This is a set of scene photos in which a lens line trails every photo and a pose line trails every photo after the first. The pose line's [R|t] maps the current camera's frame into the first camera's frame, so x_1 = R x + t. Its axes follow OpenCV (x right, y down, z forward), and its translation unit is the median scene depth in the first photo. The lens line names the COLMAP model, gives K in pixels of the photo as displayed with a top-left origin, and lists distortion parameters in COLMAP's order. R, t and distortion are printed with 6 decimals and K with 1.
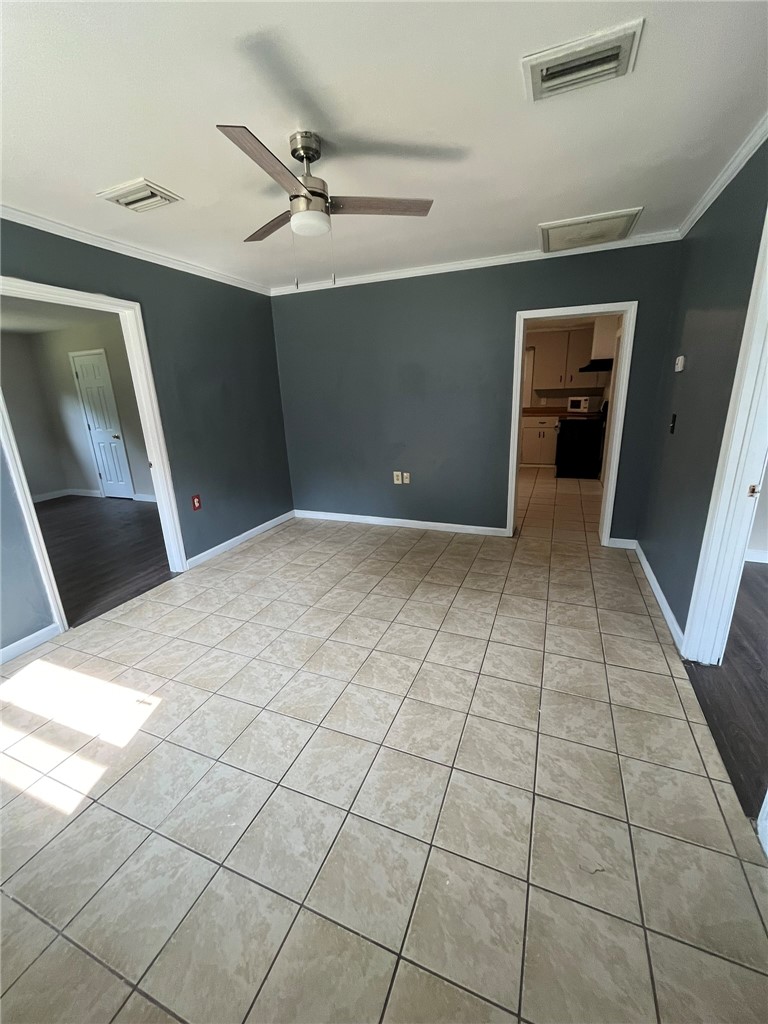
lens RADIAL K [[414.8, 0, 382.1], [0, 414.8, 507.5], [0, 0, 1]] dist [-0.001044, -0.000050]
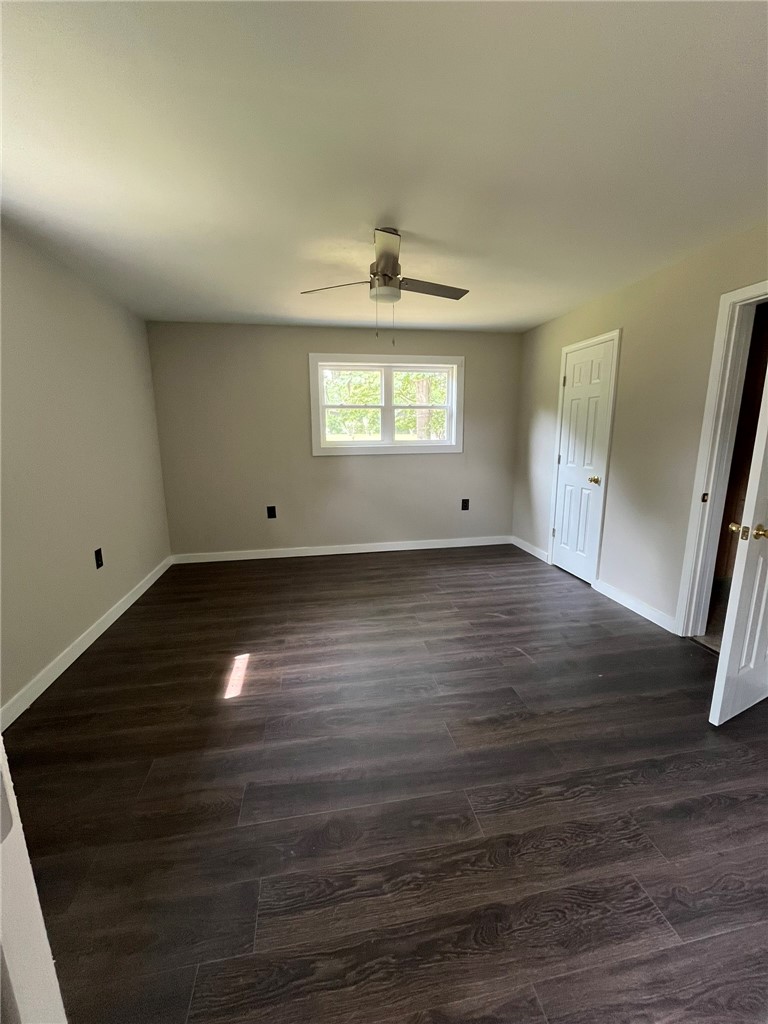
lens RADIAL K [[414.8, 0, 387.2], [0, 414.8, 510.5], [0, 0, 1]] dist [-0.001044, -0.000050]
pose [[0.539352, 0.201347, -0.817654, -0.311331], [-0.242338, 0.967029, 0.078276, -0.103709], [0.806456, 0.155931, 0.570364, 0.433774]]
